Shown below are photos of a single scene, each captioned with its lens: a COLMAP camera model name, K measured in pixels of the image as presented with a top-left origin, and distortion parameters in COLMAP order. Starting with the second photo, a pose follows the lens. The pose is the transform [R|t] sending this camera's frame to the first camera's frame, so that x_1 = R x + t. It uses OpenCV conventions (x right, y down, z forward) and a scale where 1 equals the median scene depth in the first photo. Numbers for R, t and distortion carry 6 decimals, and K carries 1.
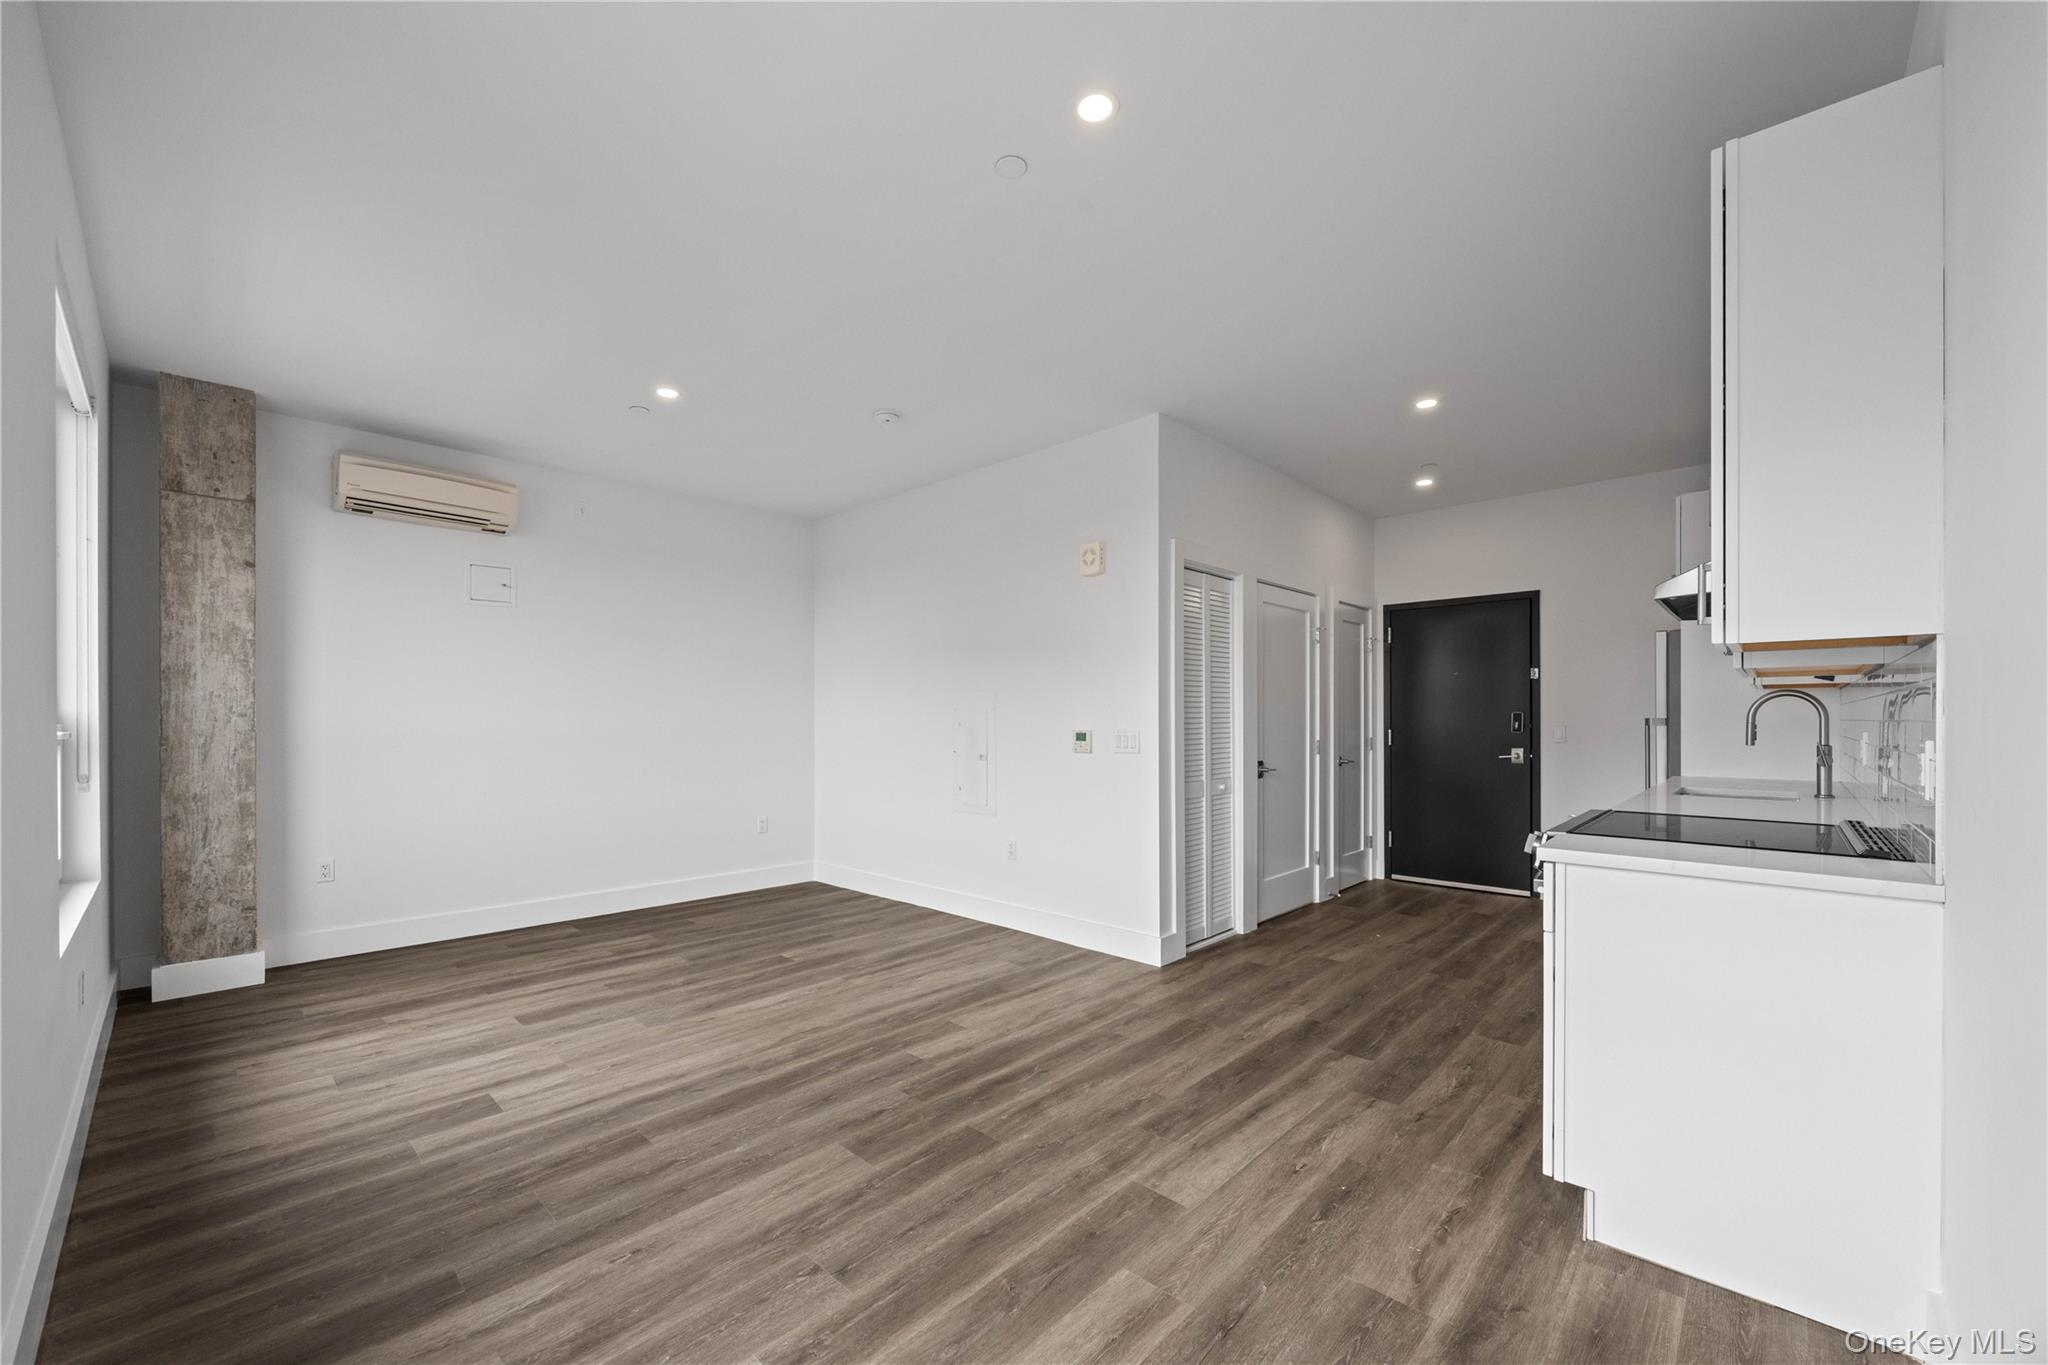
lens RADIAL K [[794.9, 0, 1020.3], [0, 794.9, 727.0], [0, 0, 1]] dist [-0.004963, 0.000084]
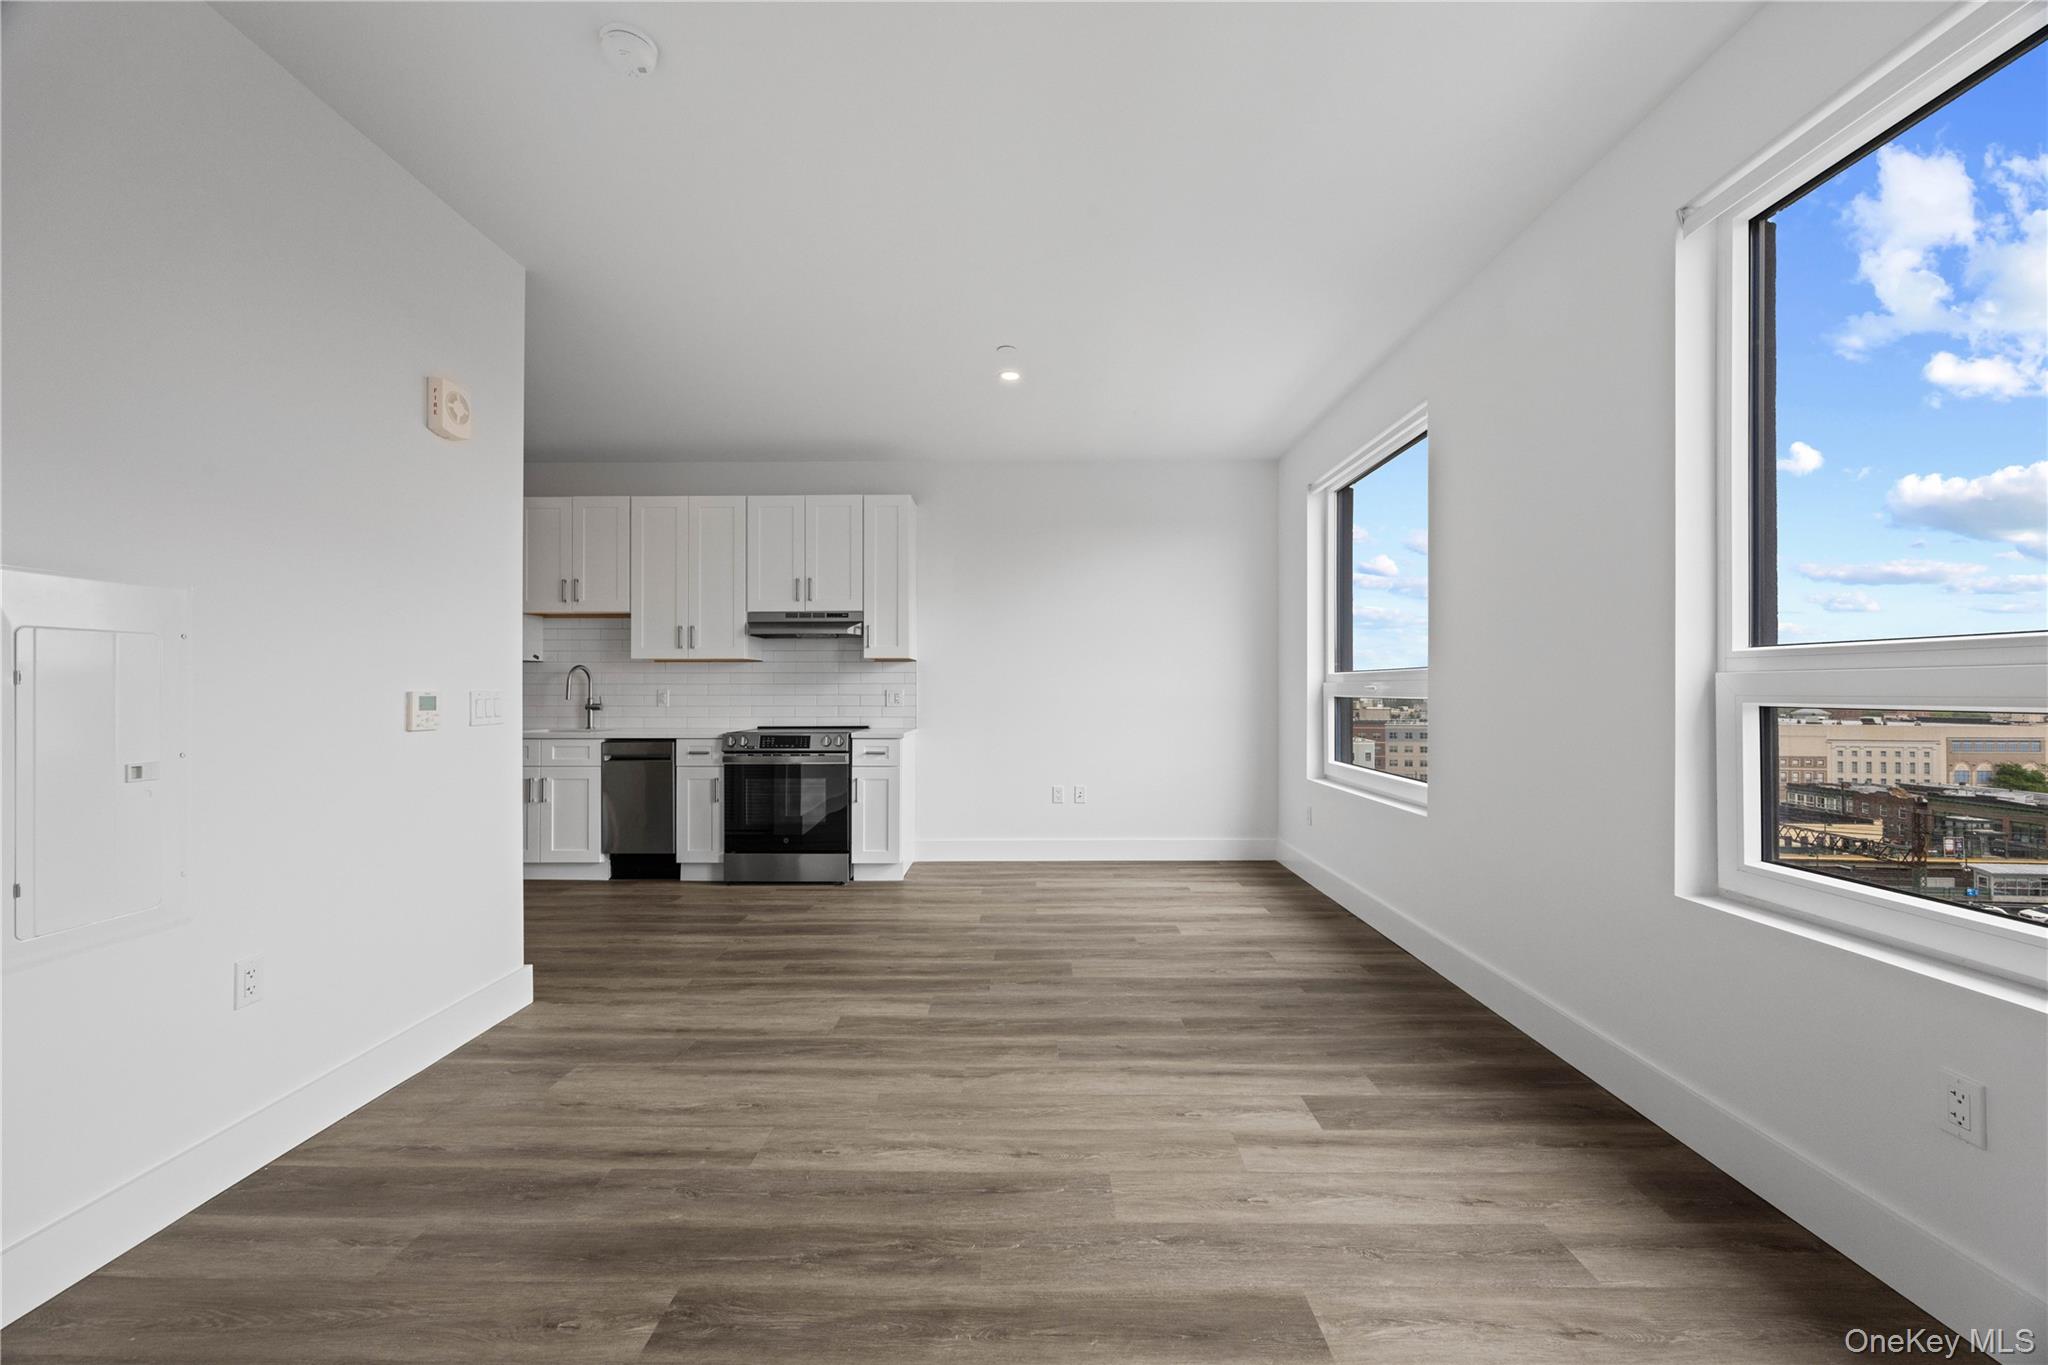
lens RADIAL K [[792.7, 0, 1018.0], [0, 792.7, 697.6], [0, 0, 1]] dist [-0.001002, 0.000137]
pose [[-0.676304, -0.004247, 0.736611, -0.790329], [0.007923, 0.999884, 0.013039, 0.005701], [-0.736580, 0.014654, -0.676191, 1.326934]]
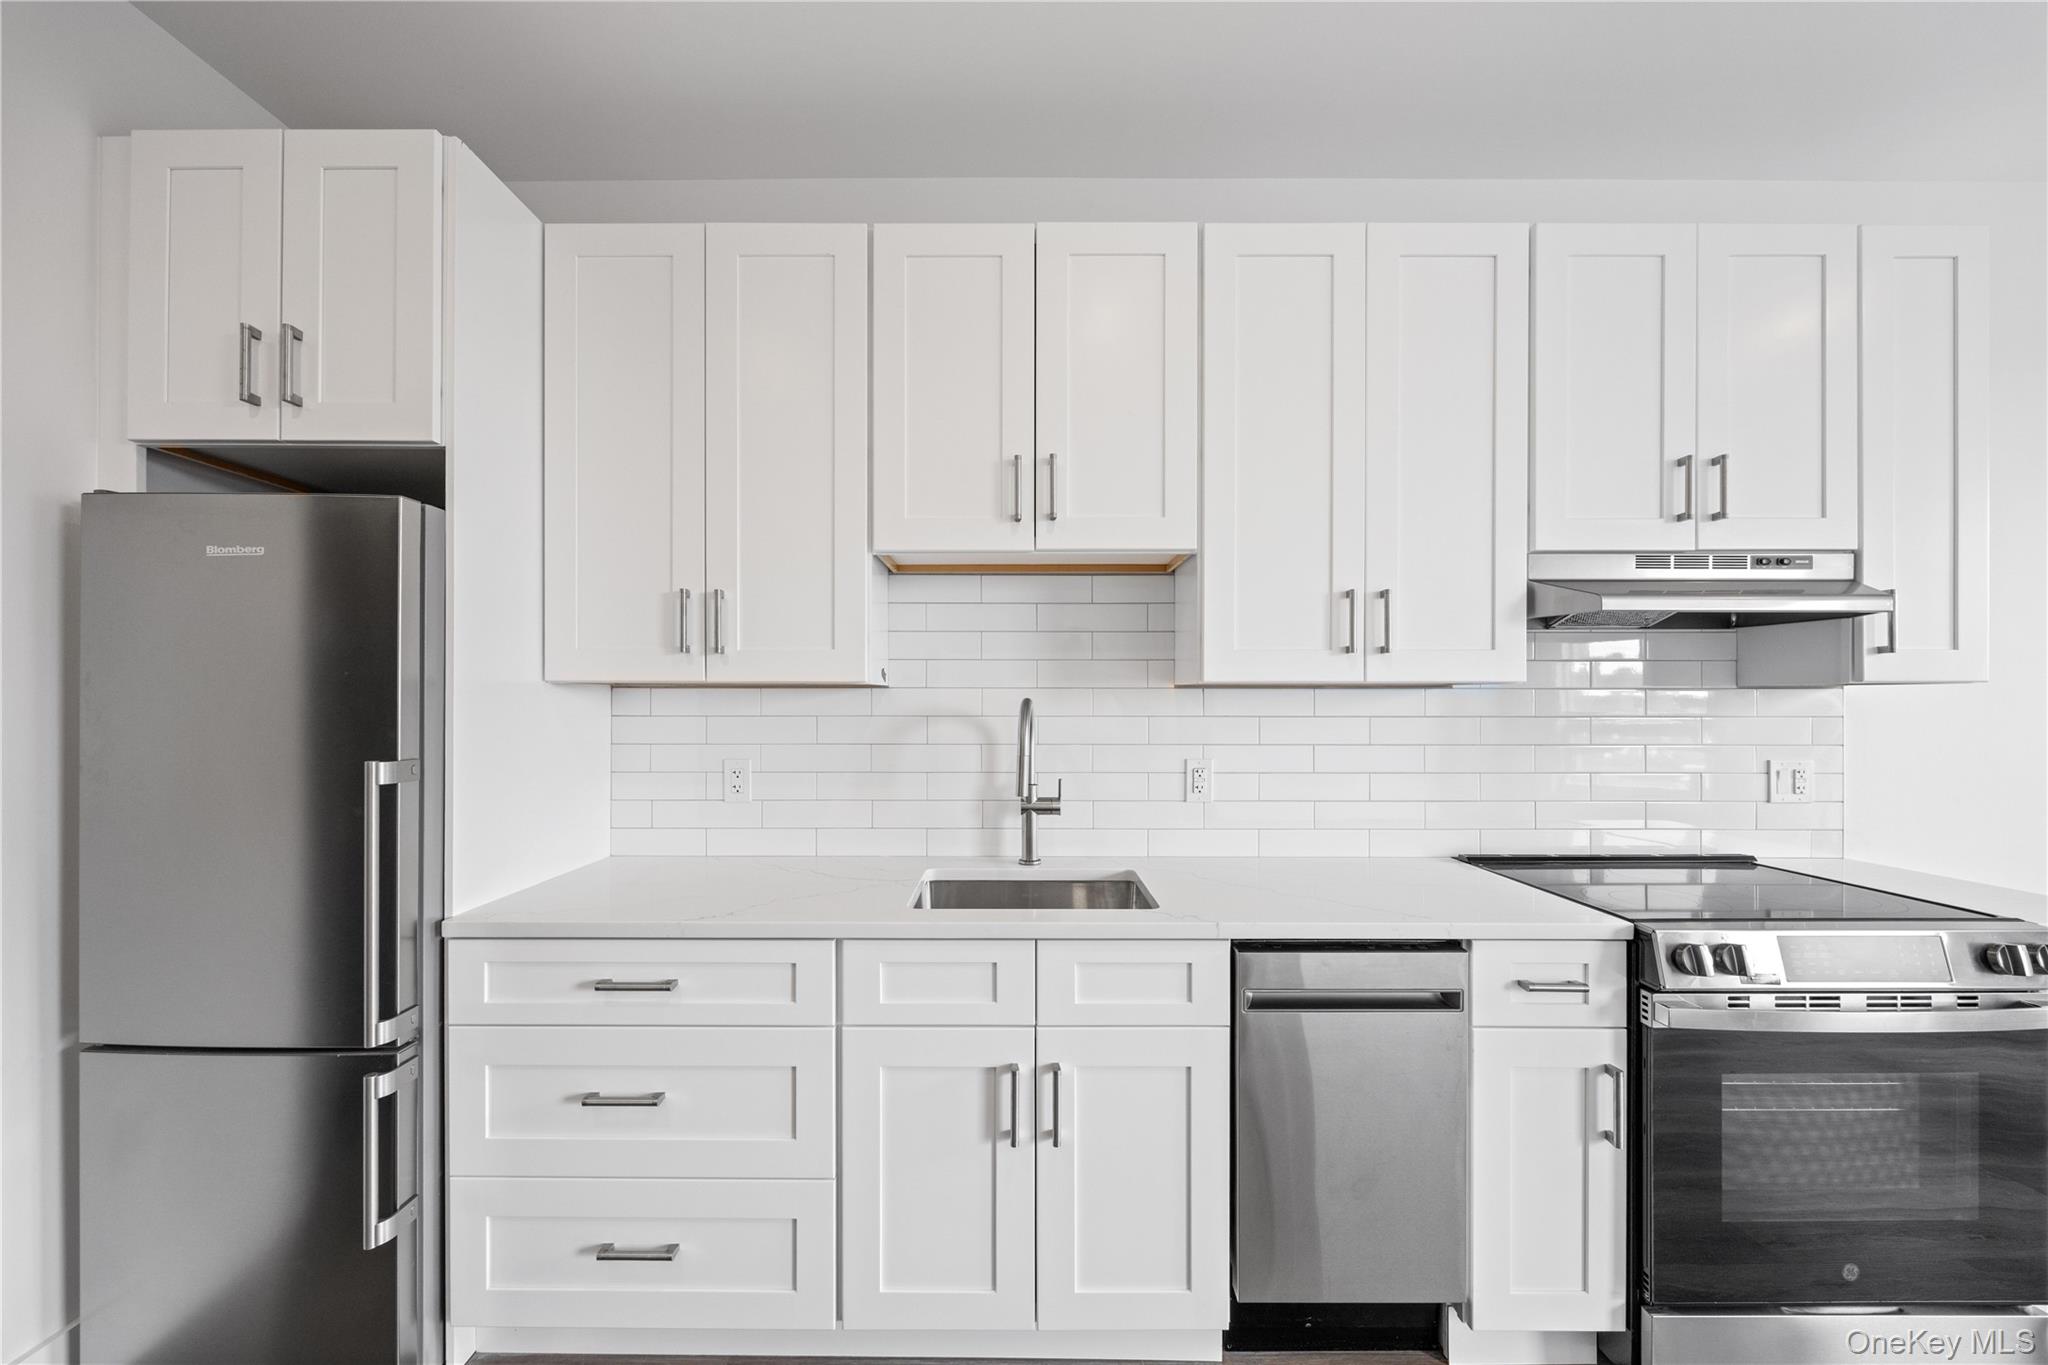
lens RADIAL K [[792.7, 0, 1018.0], [0, 792.7, 697.6], [0, 0, 1]] dist [-0.001002, 0.000137]
pose [[-0.687172, -0.003882, 0.726484, 0.486017], [0.006165, 0.999919, 0.011175, -0.049126], [-0.726469, 0.012158, -0.687092, 1.310624]]
